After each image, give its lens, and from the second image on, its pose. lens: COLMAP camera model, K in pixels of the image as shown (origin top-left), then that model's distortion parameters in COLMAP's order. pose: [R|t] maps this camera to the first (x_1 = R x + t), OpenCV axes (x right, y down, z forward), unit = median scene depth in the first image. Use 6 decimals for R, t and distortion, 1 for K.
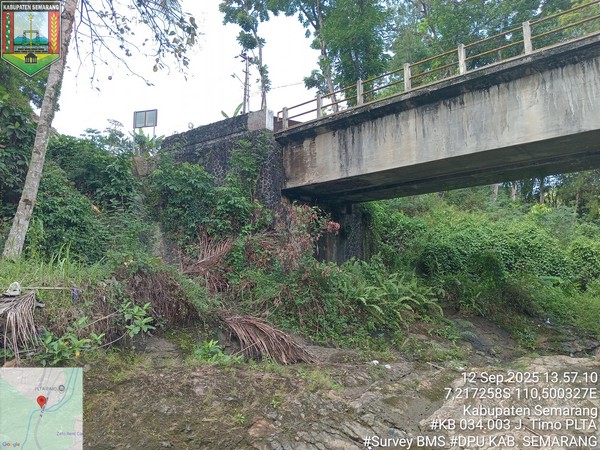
lens RADIAL K [[449.6, 0, 299.1], [0, 449.6, 225.5], [0, 0, 1]] dist [-0.008180, -0.006365]
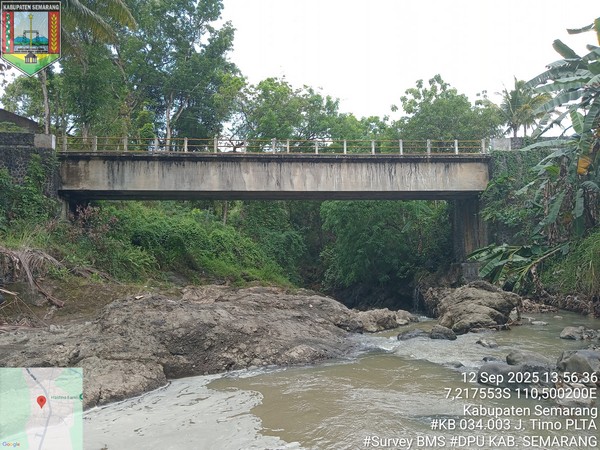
lens RADIAL K [[449.6, 0, 299.2], [0, 449.6, 226.2], [0, 0, 1]] dist [-0.008180, -0.006365]
pose [[0.692381, 0.050114, 0.719789, -0.591841], [-0.083646, 0.996434, 0.011086, -0.045876], [-0.716667, -0.067883, 0.694104, -0.669381]]
